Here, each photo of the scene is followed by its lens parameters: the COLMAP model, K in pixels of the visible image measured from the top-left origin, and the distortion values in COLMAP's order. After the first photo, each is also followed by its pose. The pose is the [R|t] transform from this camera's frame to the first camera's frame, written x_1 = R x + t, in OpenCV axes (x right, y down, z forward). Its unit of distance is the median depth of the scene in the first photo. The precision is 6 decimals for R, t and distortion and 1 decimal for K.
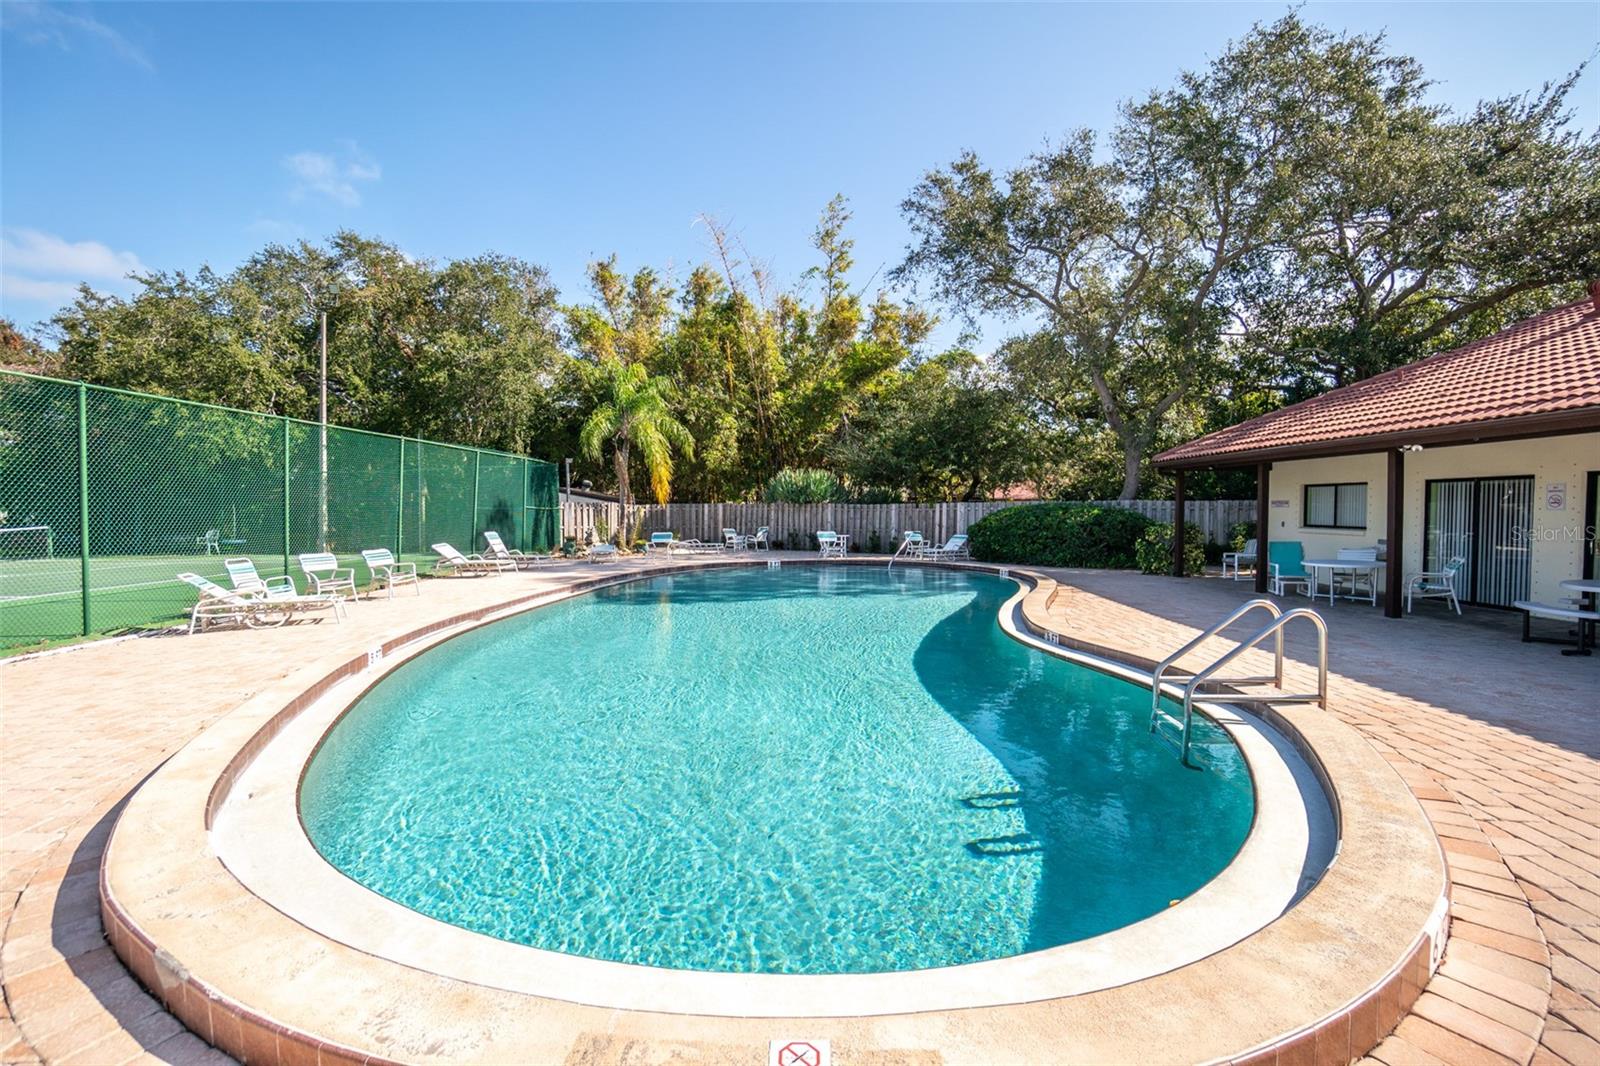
lens RADIAL K [[706.0, 0, 797.0], [0, 706.0, 523.5], [0, 0, 1]] dist [0.001105, 0.000140]
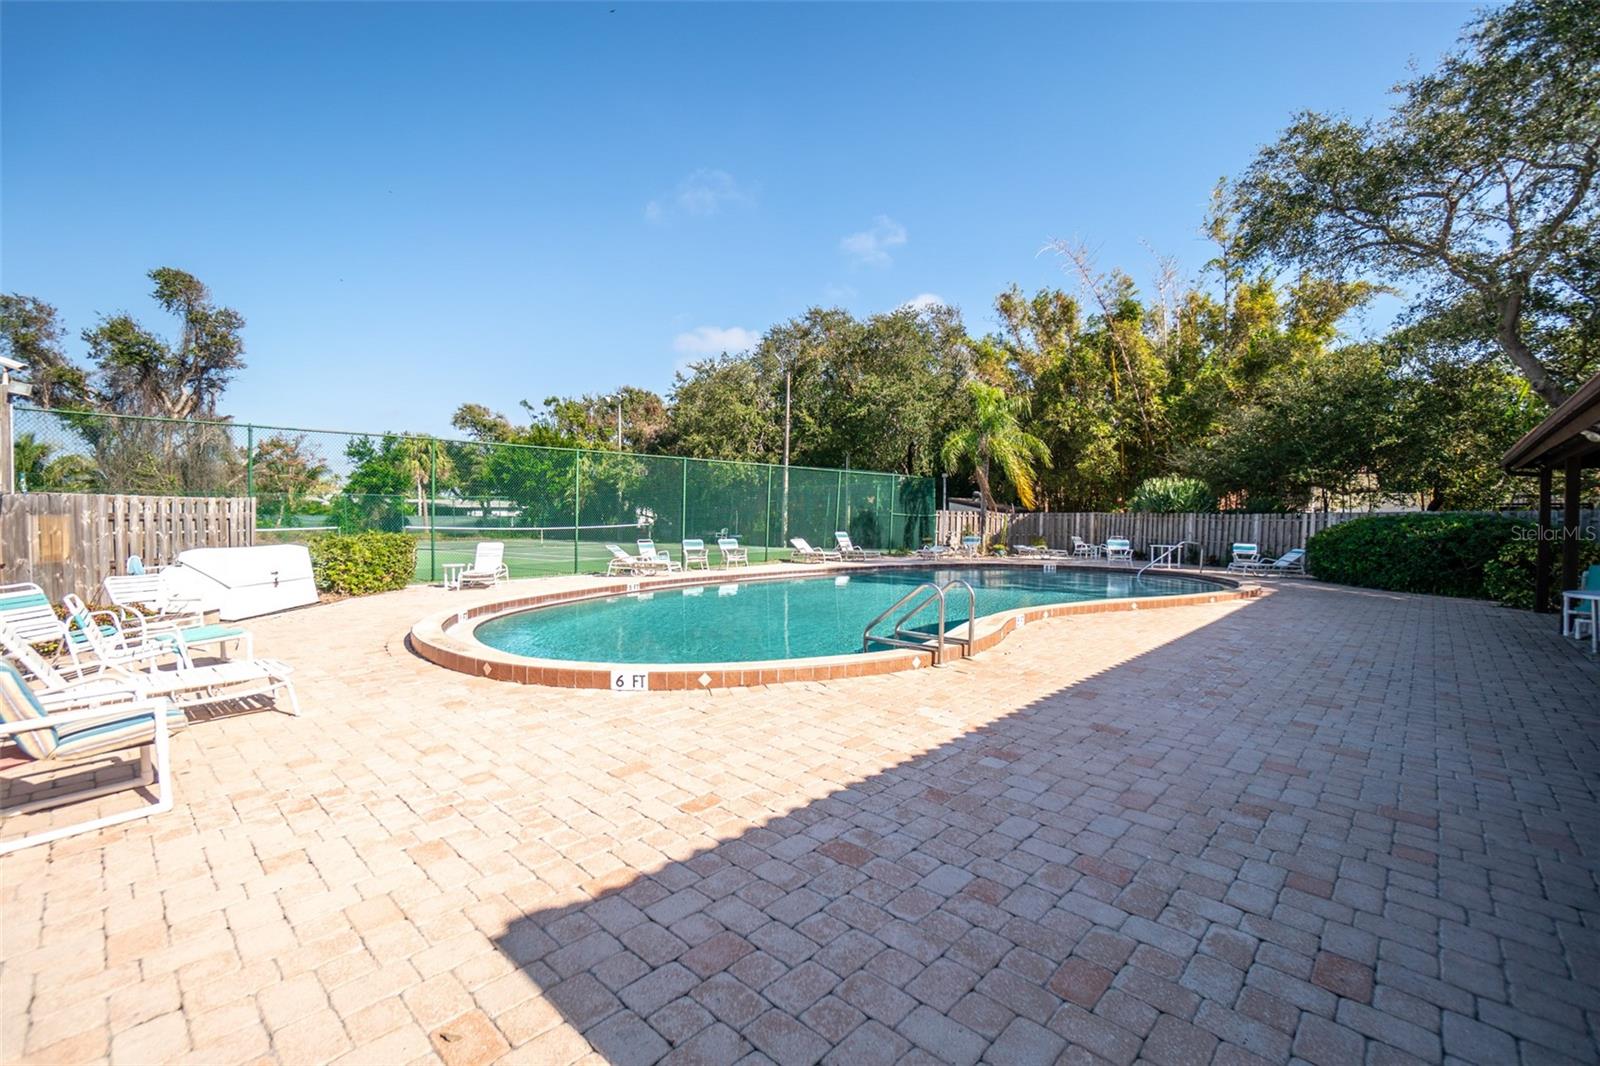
lens RADIAL K [[691.0, 0, 822.1], [0, 691.0, 513.6], [0, 0, 1]] dist [-0.000763, -0.000356]
pose [[0.797604, 0.008047, -0.603128, 0.195469], [-0.025598, 0.999462, -0.020518, 0.003208], [0.602638, 0.031804, 0.797381, -0.025510]]
